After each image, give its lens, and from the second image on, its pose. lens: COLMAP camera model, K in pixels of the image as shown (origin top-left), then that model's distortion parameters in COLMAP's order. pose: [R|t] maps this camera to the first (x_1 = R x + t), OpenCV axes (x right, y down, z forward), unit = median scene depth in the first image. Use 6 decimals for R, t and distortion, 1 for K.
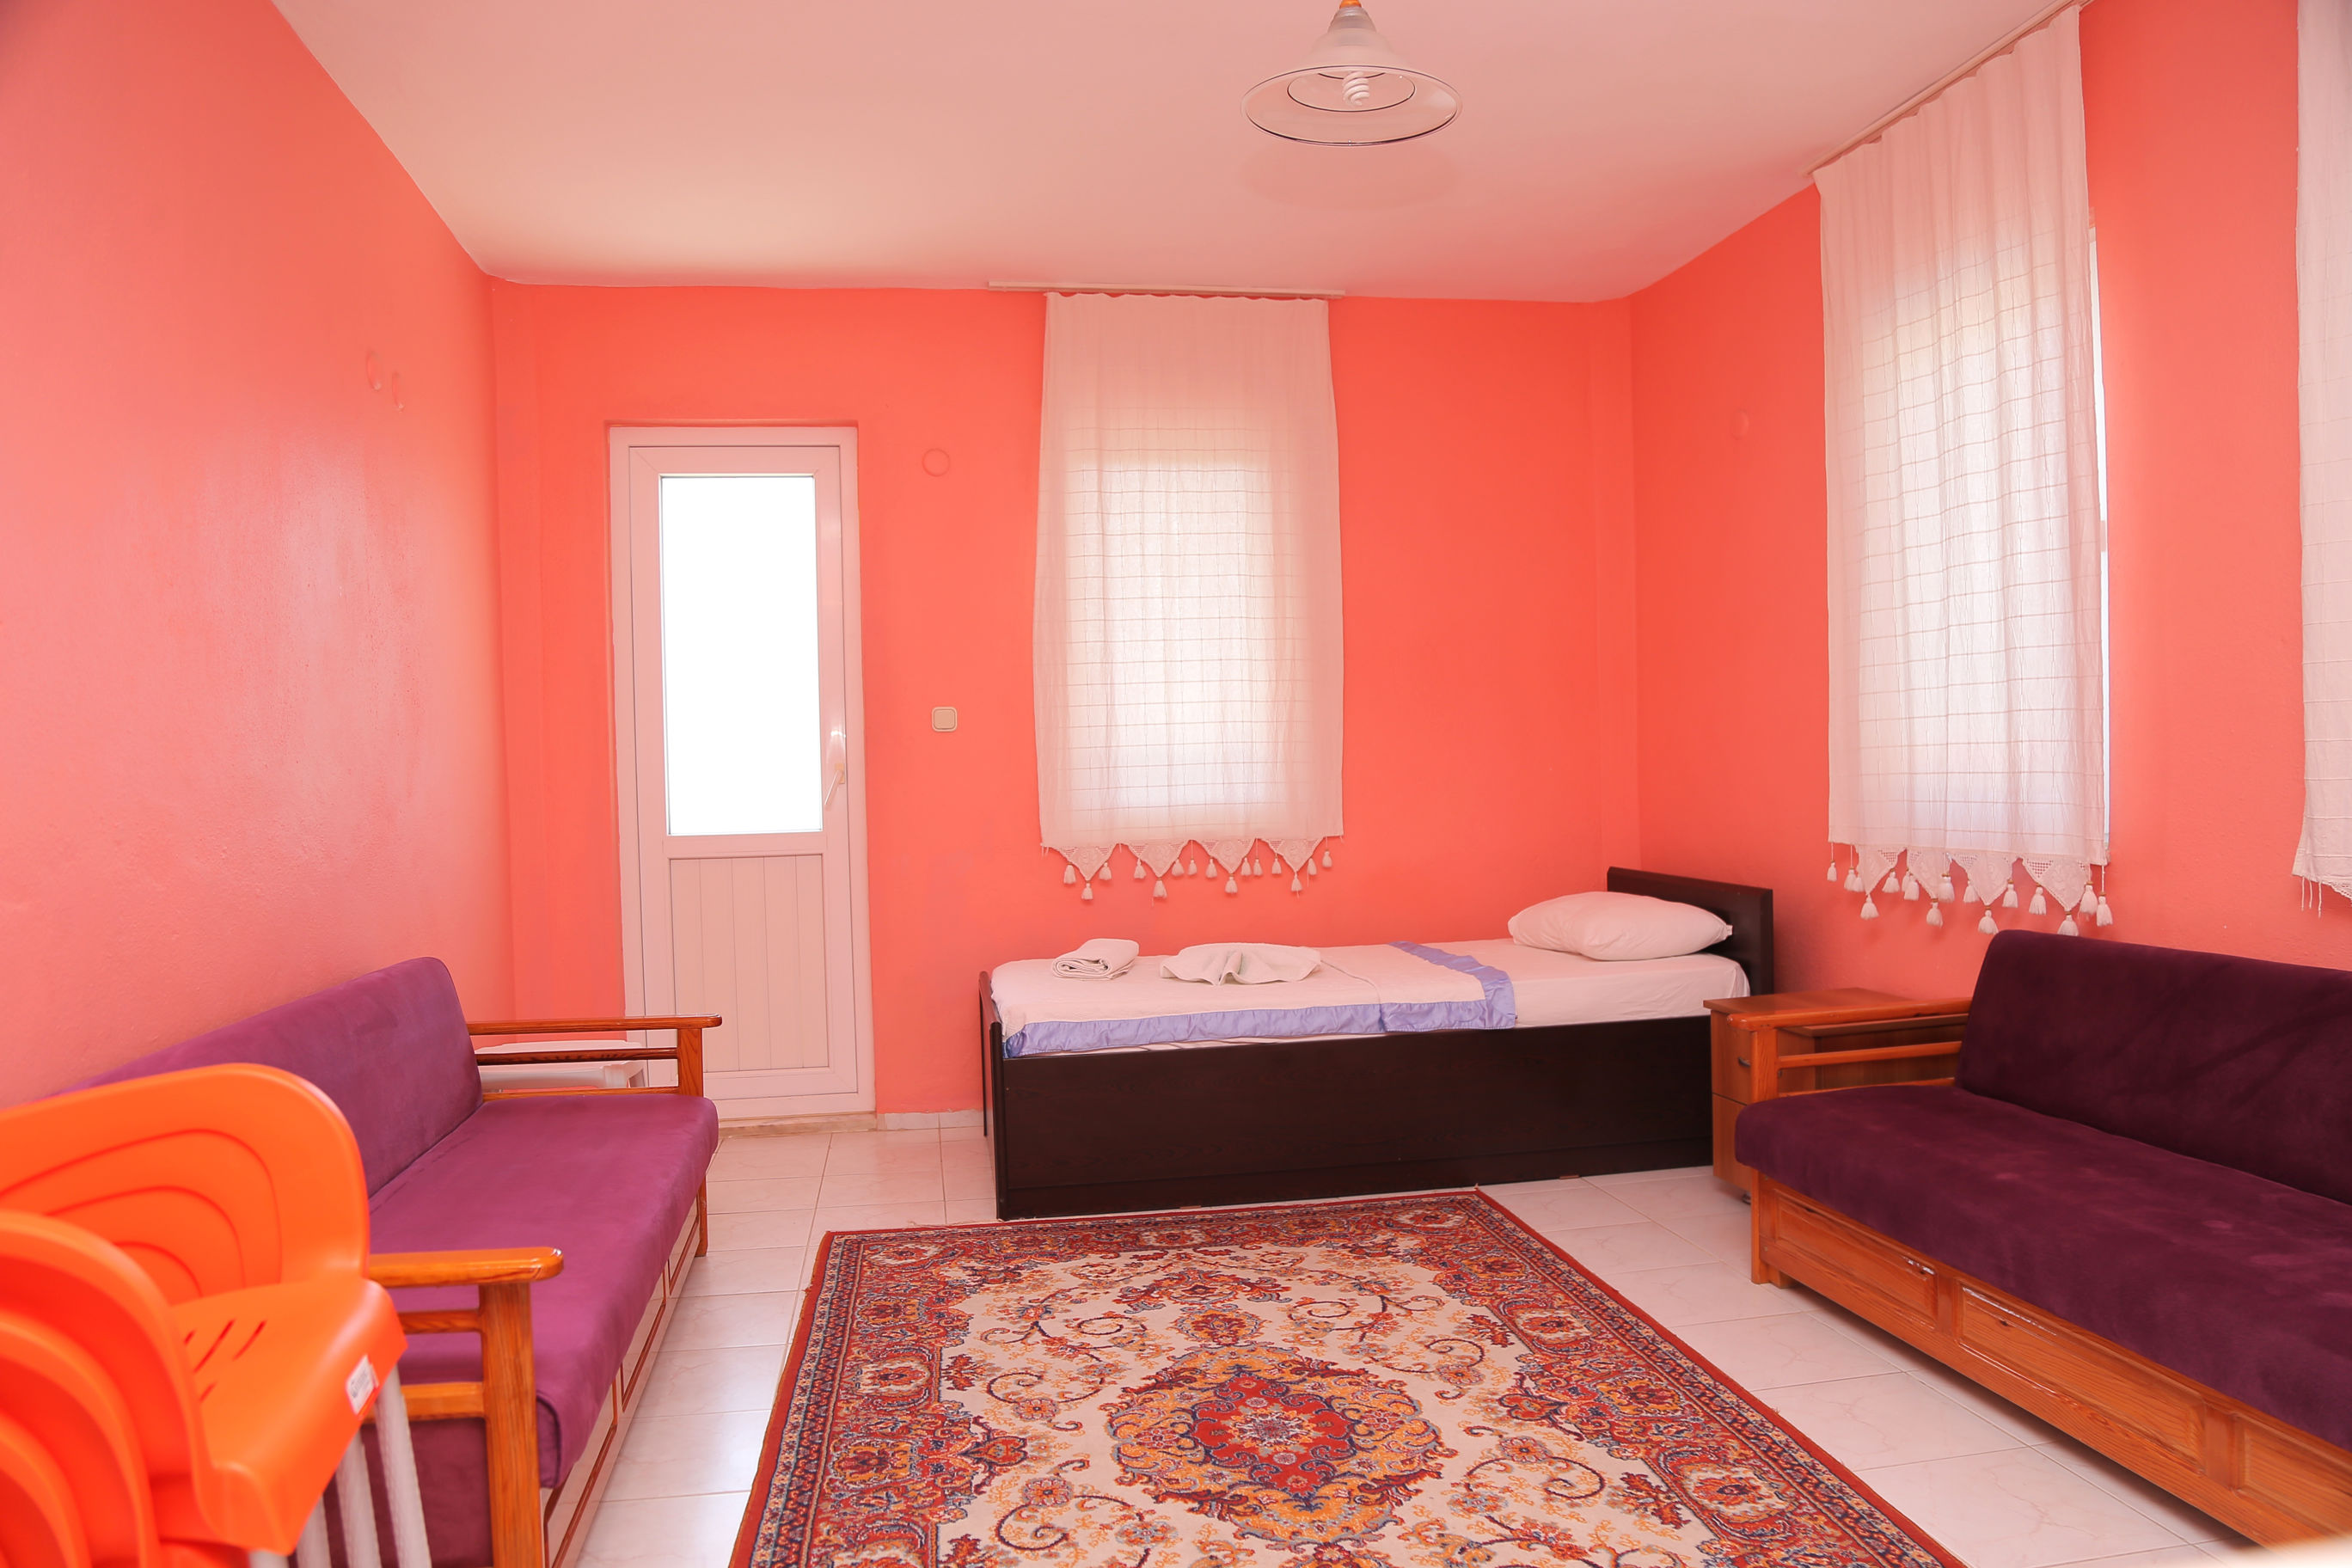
lens RADIAL K [[1595.1, 0, 1151.9], [0, 1595.1, 781.1], [0, 0, 1]] dist [-0.081446, 0.033173]
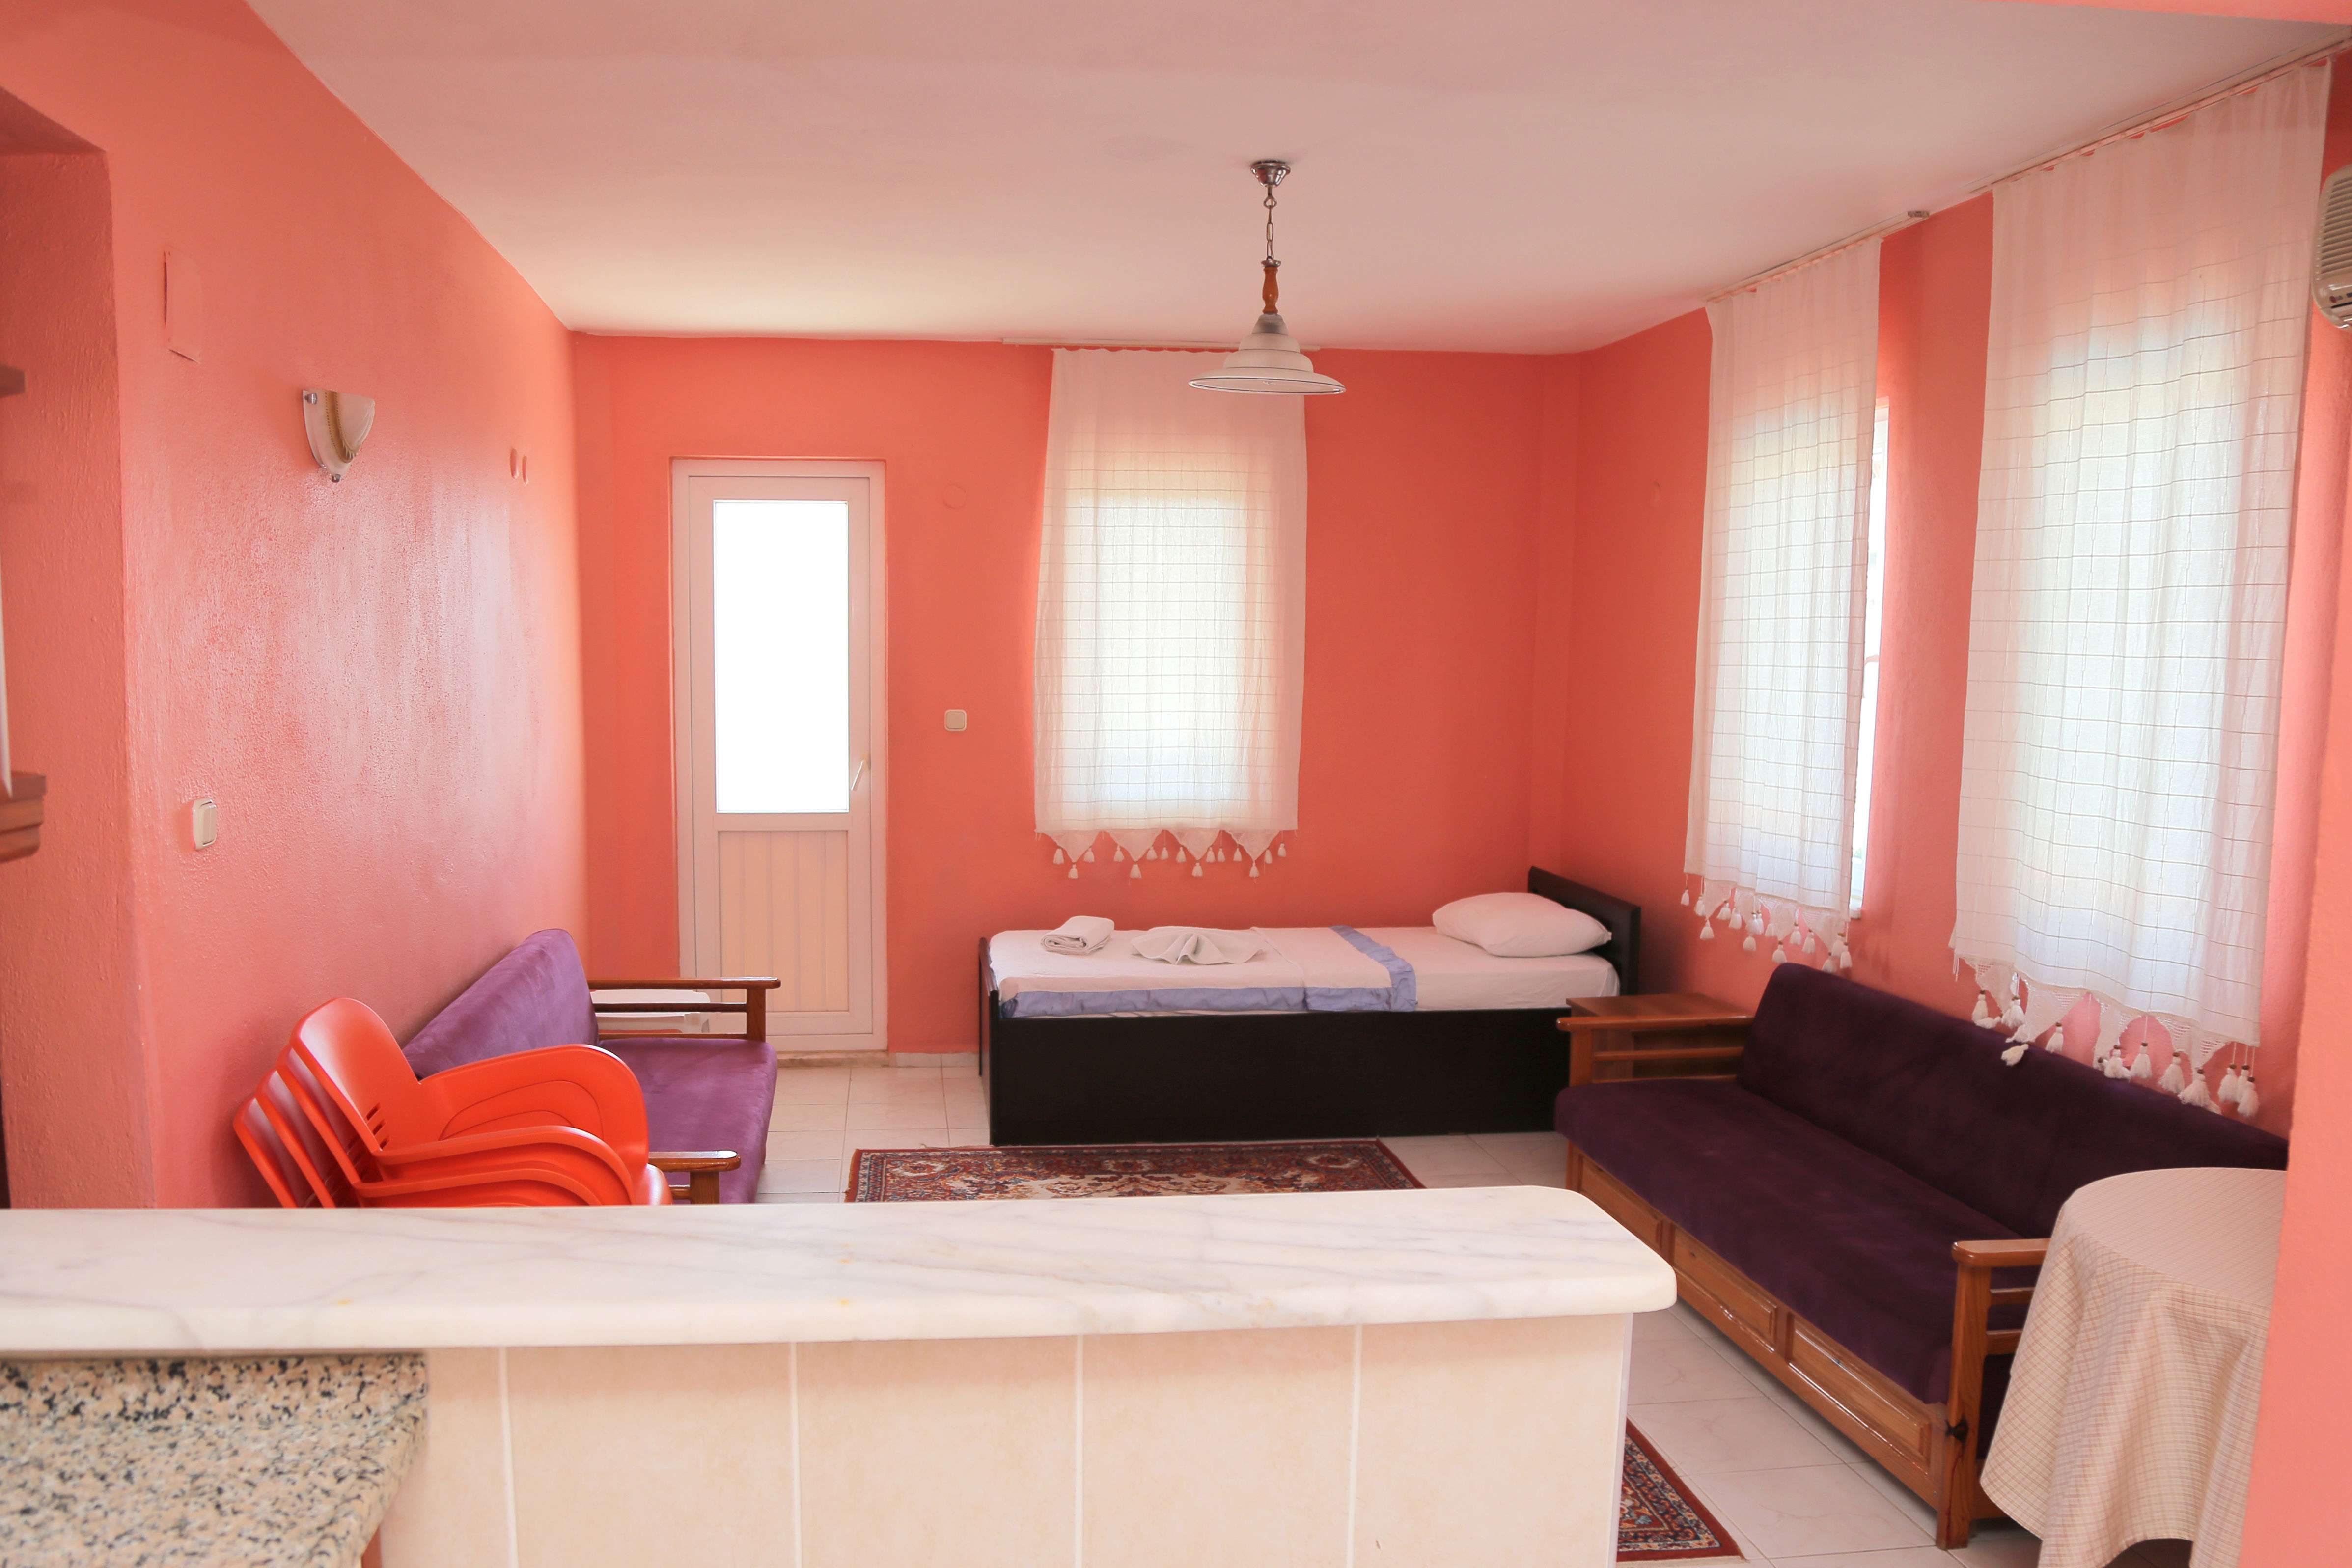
lens RADIAL K [[1845.5, 0, 1060.3], [0, 1845.5, 816.3], [0, 0, 1]] dist [-0.047281, 0.004307]
pose [[0.997743, 0.036581, -0.056304, 0.029599], [-0.031346, 0.995338, 0.091208, -0.112518], [0.059378, -0.089238, 0.994239, -0.407344]]
